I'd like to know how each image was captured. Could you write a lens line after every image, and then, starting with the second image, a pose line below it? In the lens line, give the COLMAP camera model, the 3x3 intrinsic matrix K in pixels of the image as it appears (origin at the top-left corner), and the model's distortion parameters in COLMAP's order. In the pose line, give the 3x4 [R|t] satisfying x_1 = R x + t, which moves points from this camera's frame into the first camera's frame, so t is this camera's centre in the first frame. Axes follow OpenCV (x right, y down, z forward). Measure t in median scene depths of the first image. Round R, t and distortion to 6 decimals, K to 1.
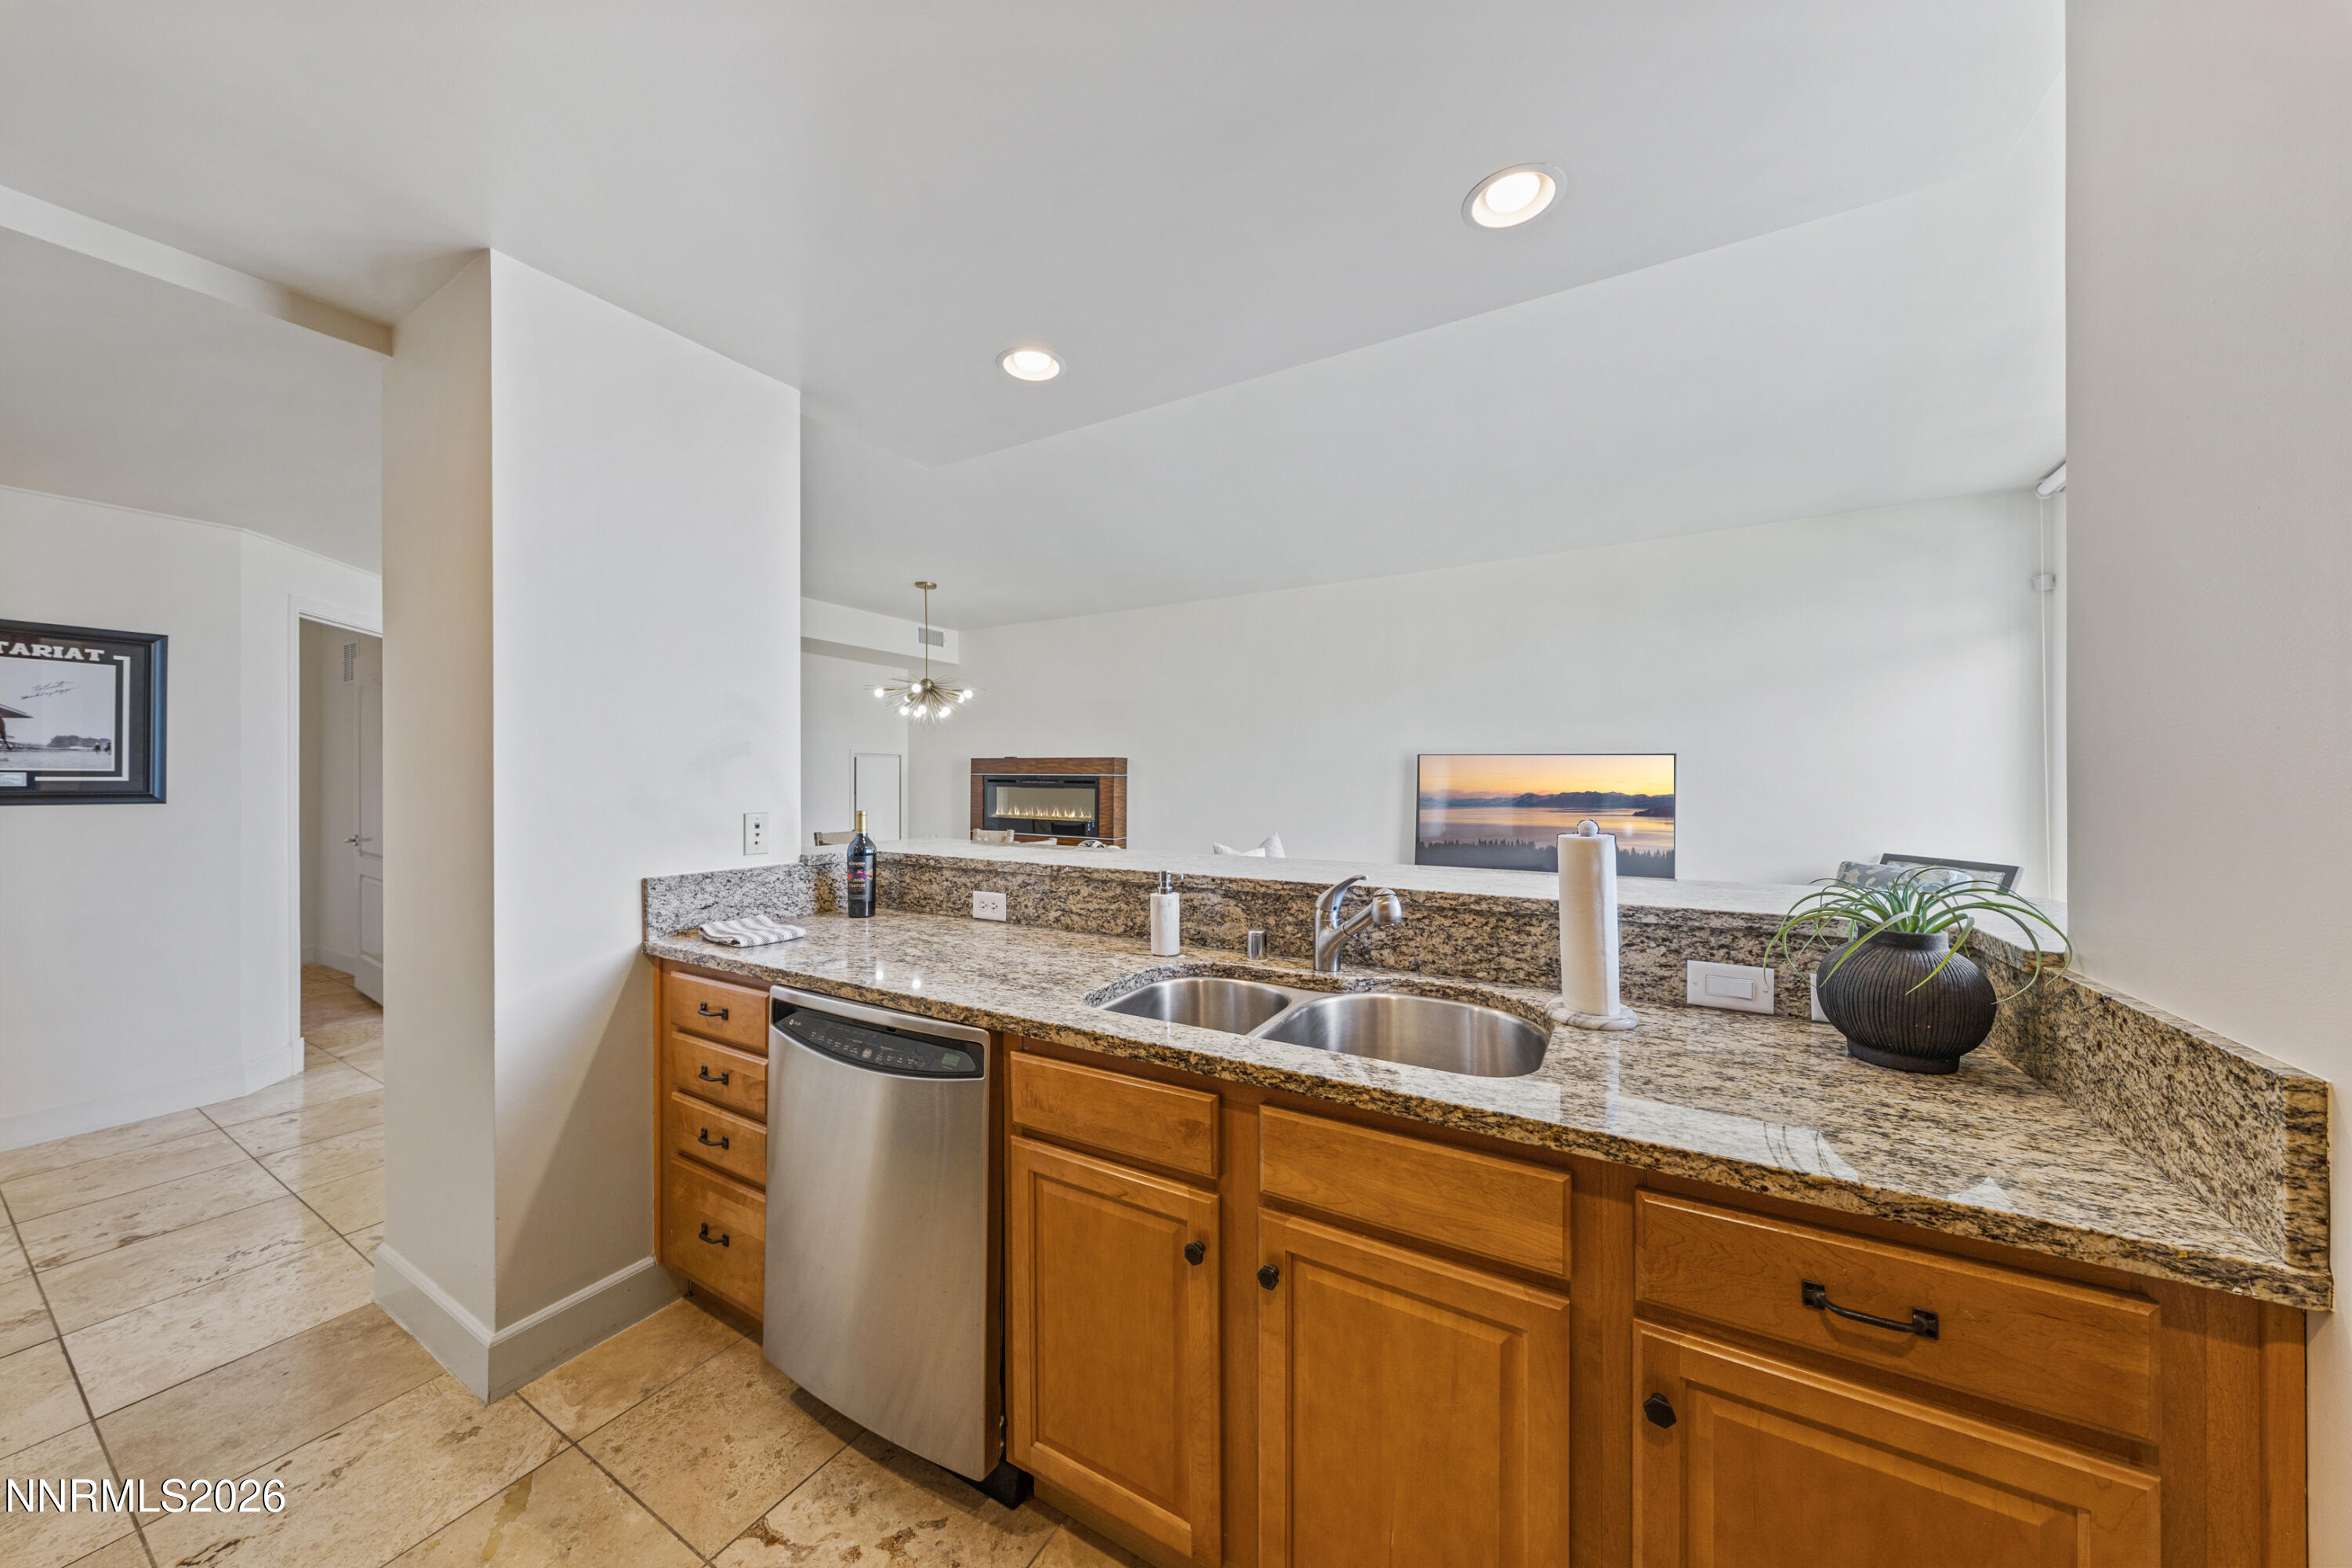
lens RADIAL K [[794.7, 0, 1173.8], [0, 794.7, 775.1], [0, 0, 1]] dist [0.005078, -0.000450]
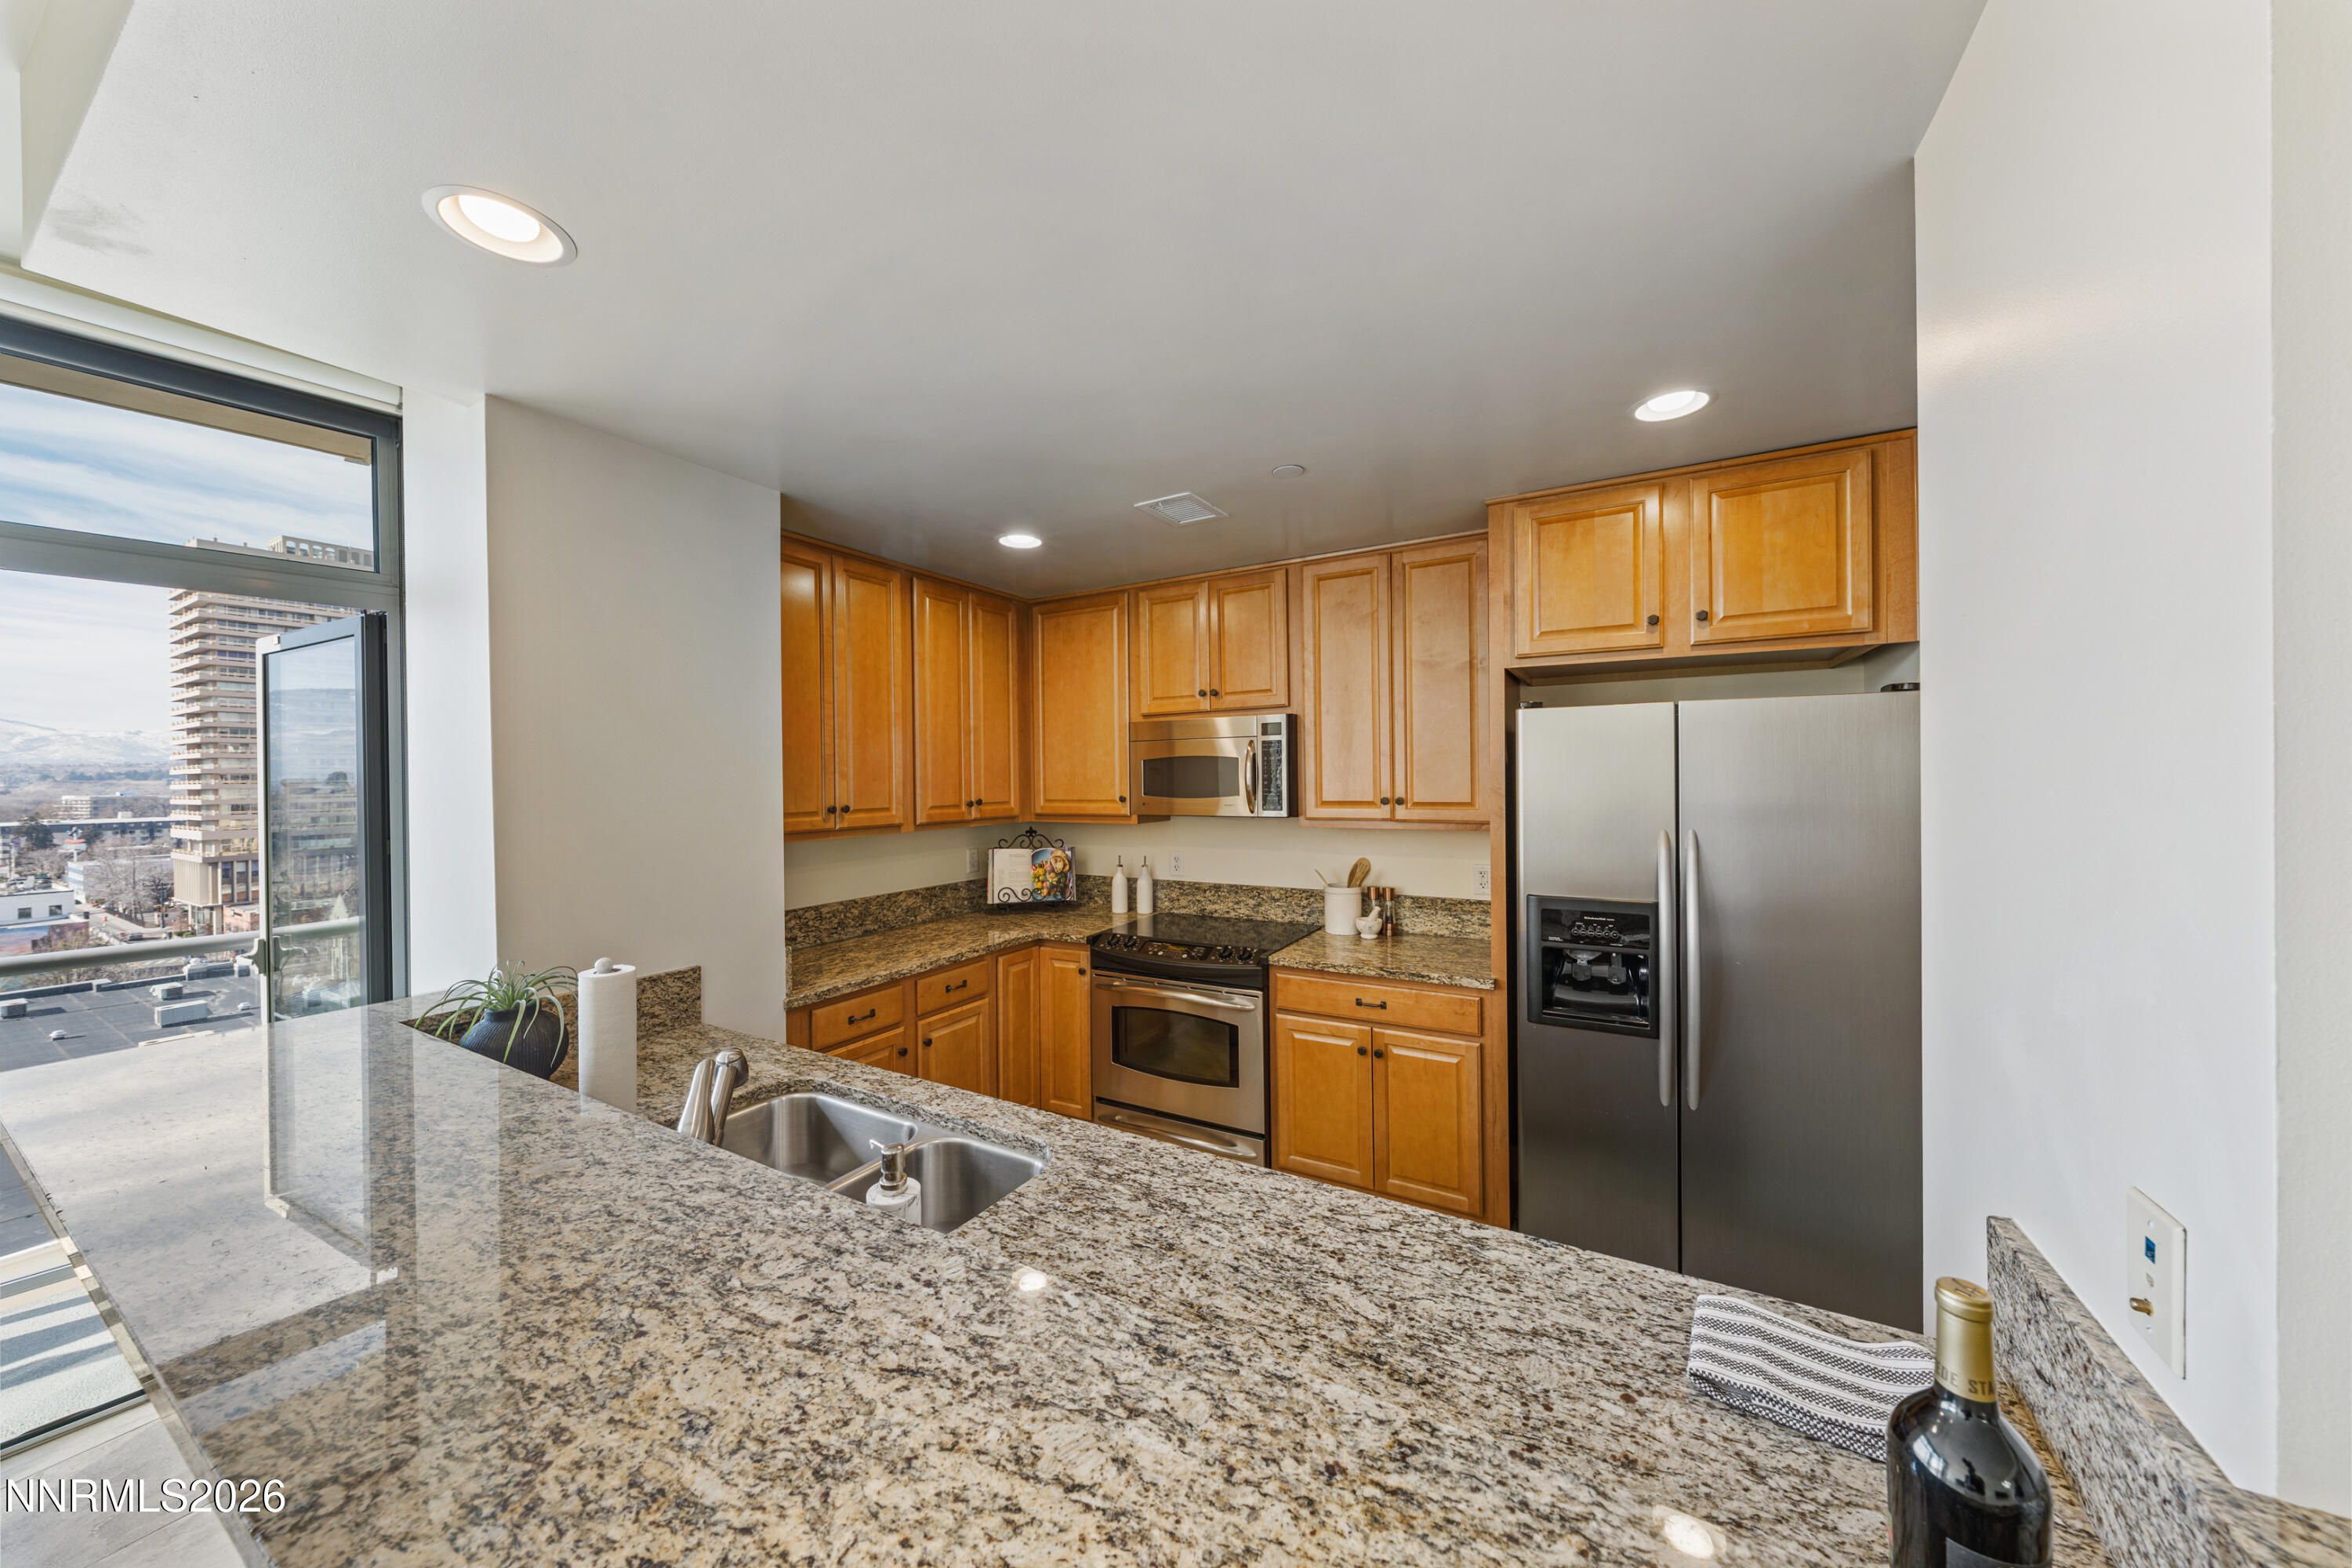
lens RADIAL K [[794.7, 0, 1148.4], [0, 794.7, 780.4], [0, 0, 1]] dist [0.005078, -0.000450]
pose [[-0.999530, 0.015895, 0.026201, -0.238048], [0.015856, 0.999873, -0.001712, -0.151228], [-0.026225, -0.001296, -0.999655, 1.786617]]
